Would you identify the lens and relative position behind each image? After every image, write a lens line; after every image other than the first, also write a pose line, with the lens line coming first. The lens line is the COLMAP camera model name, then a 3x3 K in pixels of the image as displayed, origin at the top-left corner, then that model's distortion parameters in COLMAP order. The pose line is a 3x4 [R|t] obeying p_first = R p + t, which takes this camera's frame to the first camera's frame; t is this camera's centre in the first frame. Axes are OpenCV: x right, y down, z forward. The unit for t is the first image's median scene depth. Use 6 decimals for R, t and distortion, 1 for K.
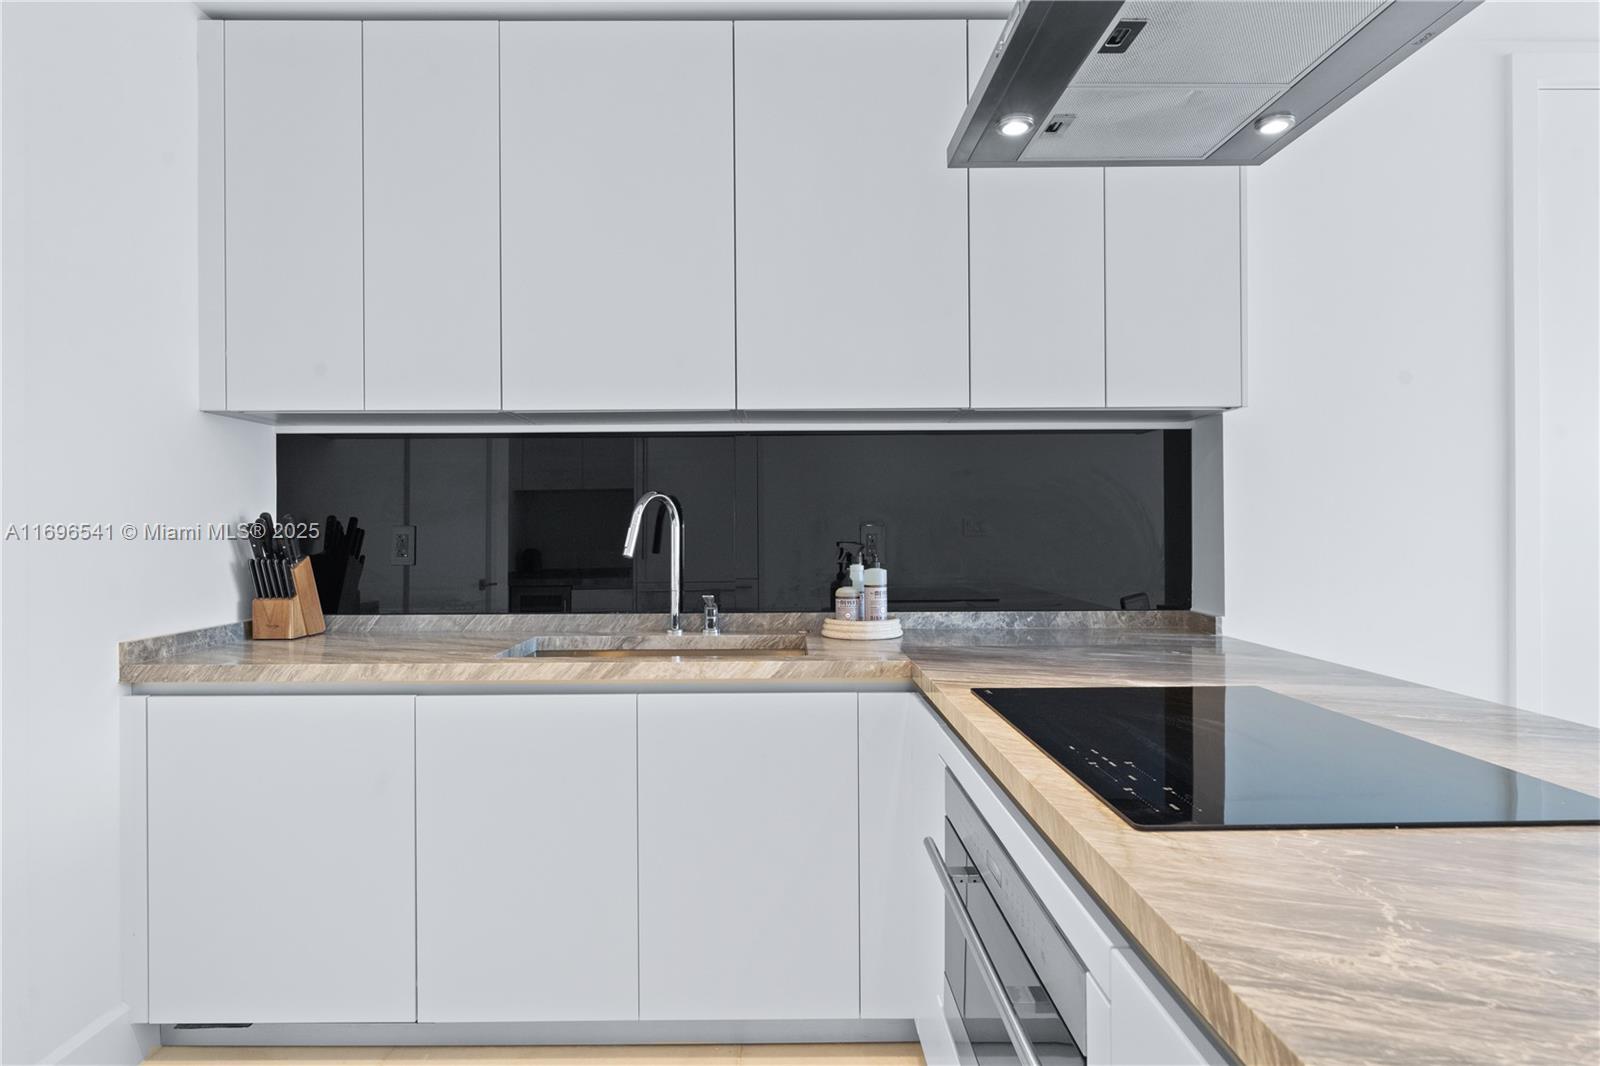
lens RADIAL K [[888.8, 0, 790.0], [0, 888.8, 529.0], [0, 0, 1]] dist [0.001619, 0.000471]
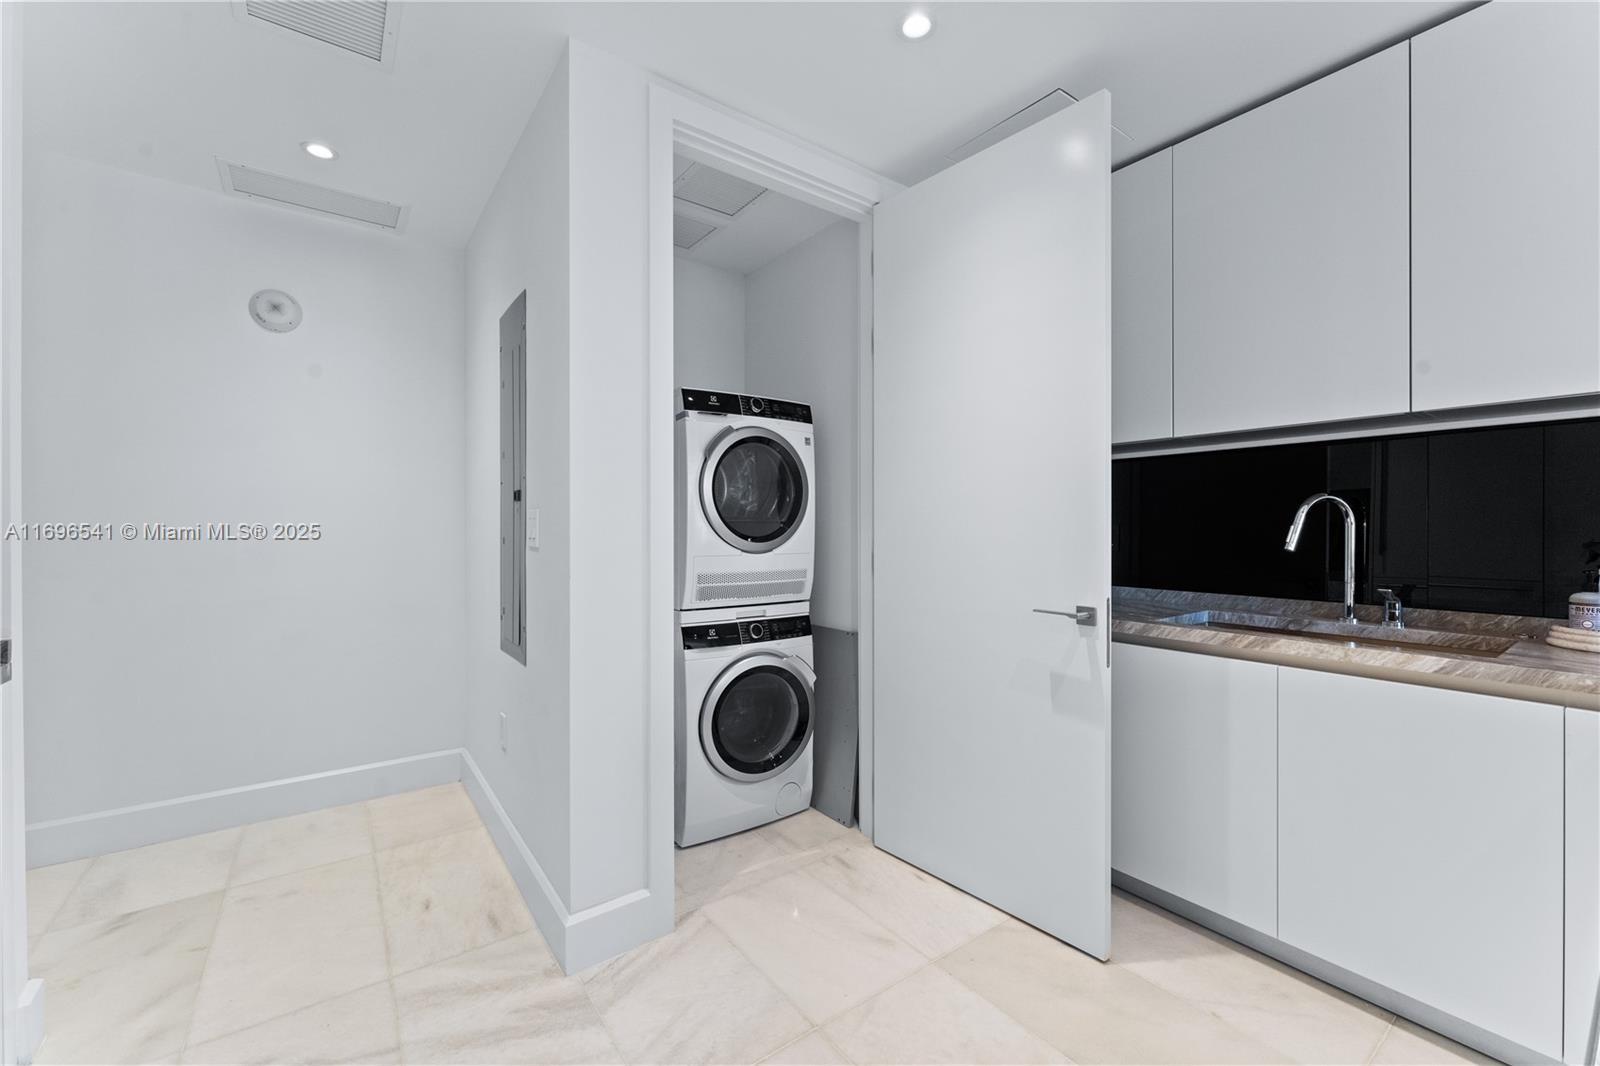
lens RADIAL K [[642.6, 0, 804.8], [0, 642.6, 533.2], [0, 0, 1]] dist [-0.000625, -0.000249]
pose [[0.588702, 0.010739, -0.808279, 0.117262], [-0.001956, 0.999928, 0.011860, -0.000371], [0.808348, -0.005401, 0.588680, -0.014138]]
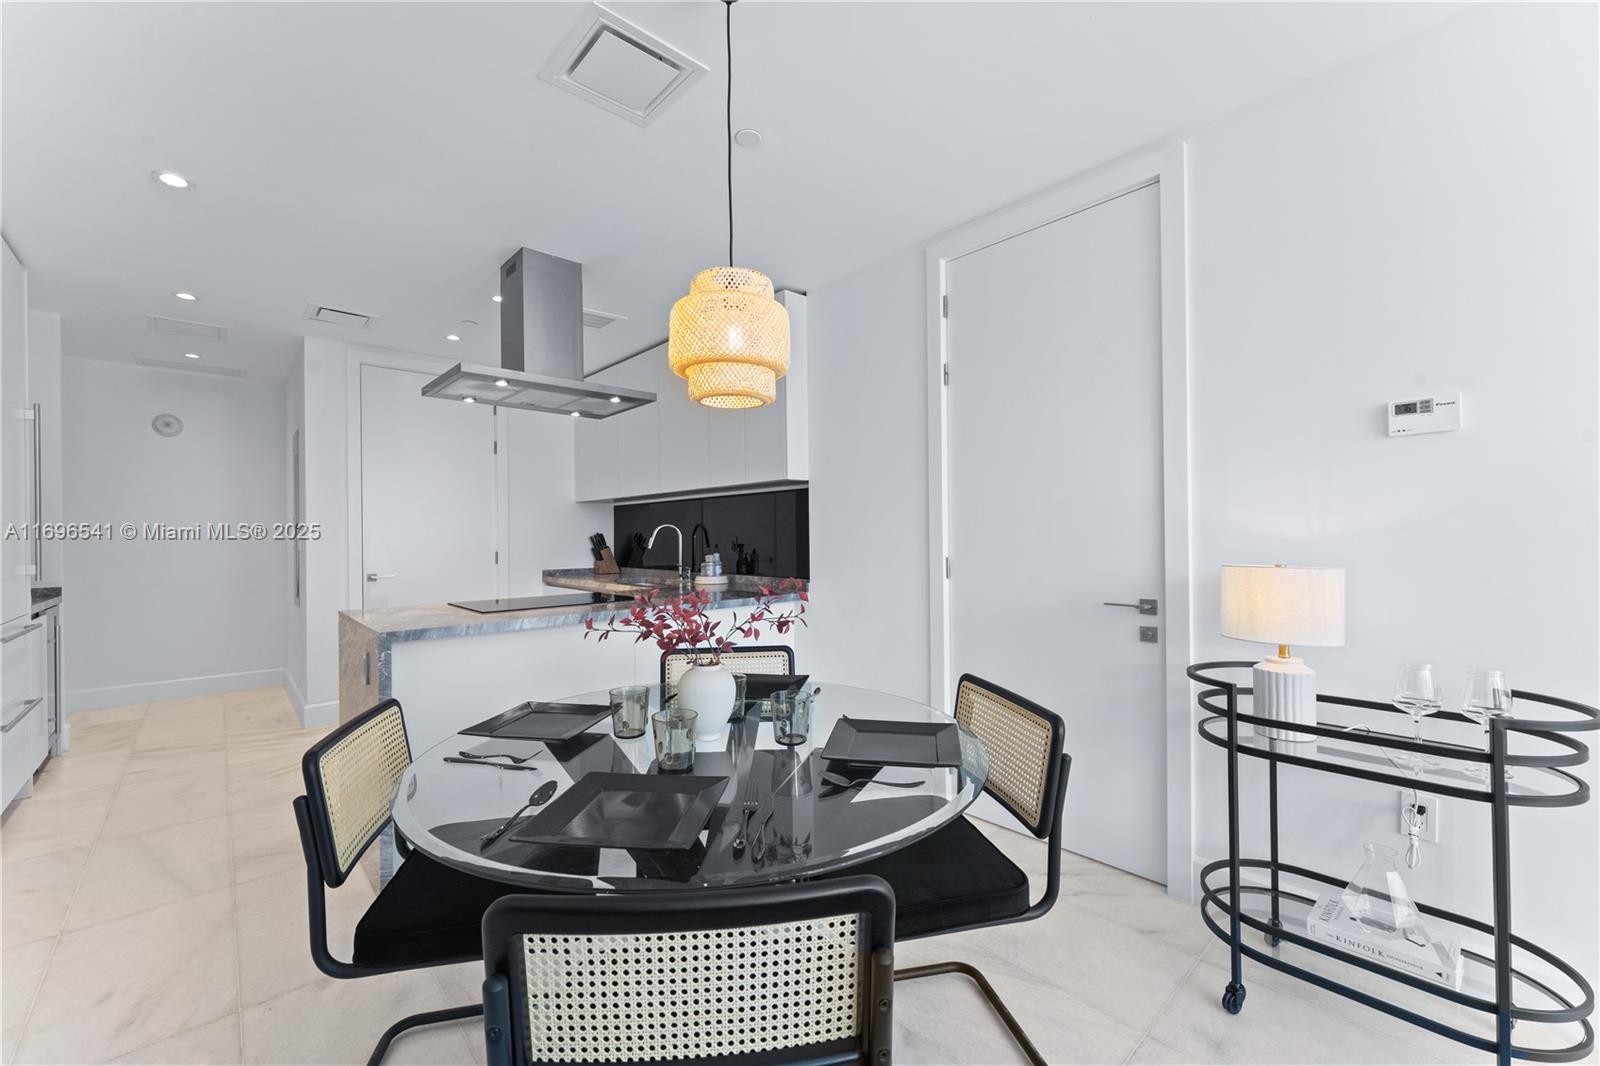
lens RADIAL K [[641.3, 0, 801.7], [0, 641.3, 538.7], [0, 0, 1]] dist [-0.001110, -0.000008]
pose [[0.667867, 0.001424, -0.744279, 1.482054], [0.007068, 0.999941, 0.008255, -0.011196], [0.744247, -0.010773, 0.667818, 0.036687]]
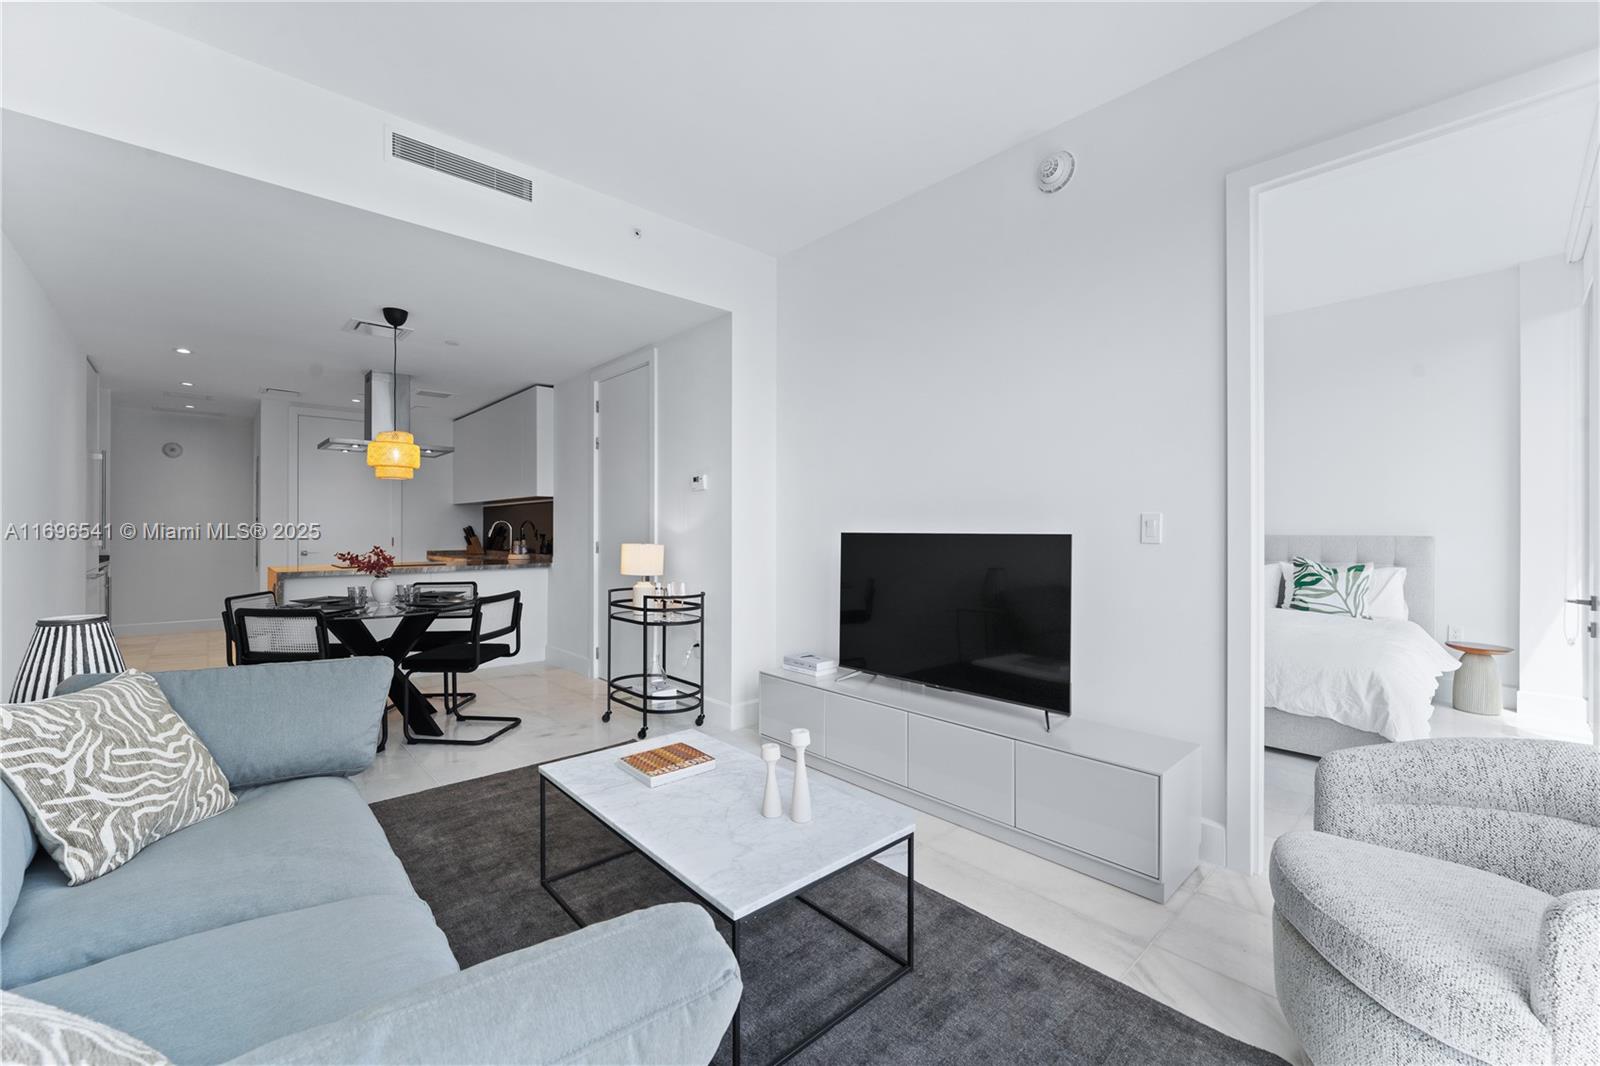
lens RADIAL K [[650.1, 0, 800.0], [0, 650.1, 533.0], [0, 0, 1]] dist [-0.002050, -0.000004]
pose [[0.667689, 0.009827, -0.744376, 2.823382], [-0.004789, 0.999949, 0.008905, -0.018484], [0.744425, -0.002381, 0.667702, 0.058904]]
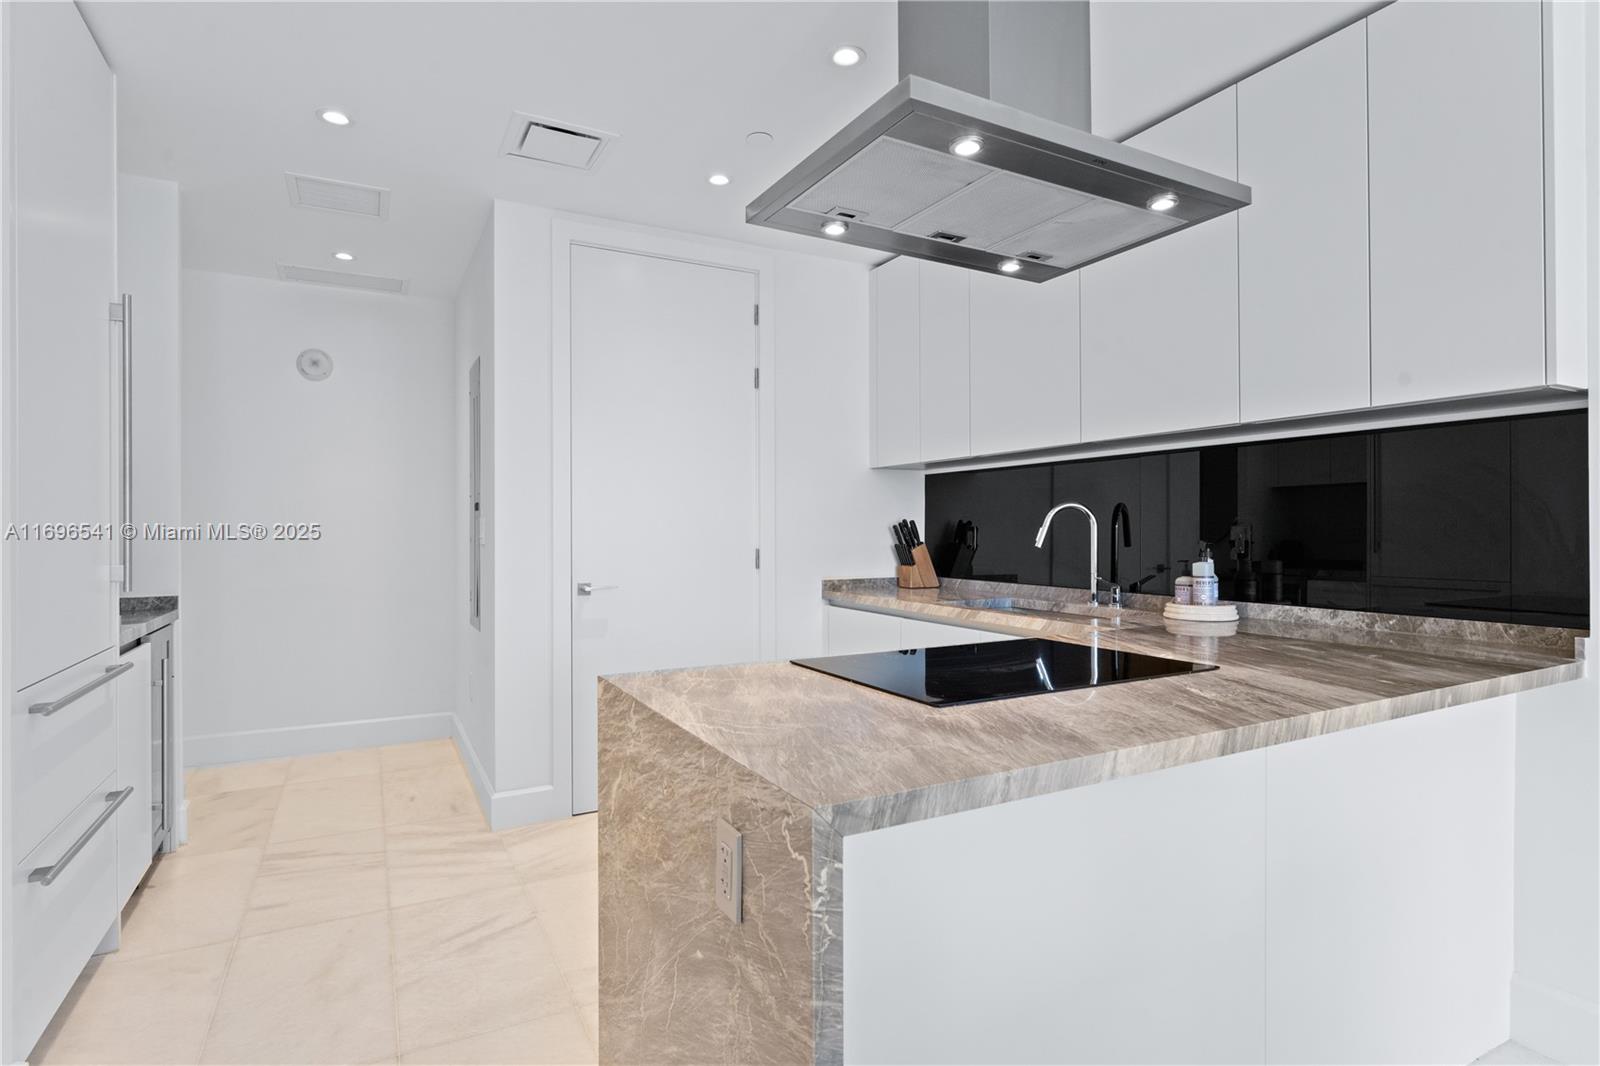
lens RADIAL K [[813.6, 0, 800.0], [0, 813.6, 533.0], [0, 0, 1]] dist [-0.002012, -0.000563]
pose [[0.463869, 0.007168, -0.885875, 0.781422], [0.001471, 0.999960, 0.008861, -0.005008], [0.885903, -0.005413, 0.463839, 0.017689]]
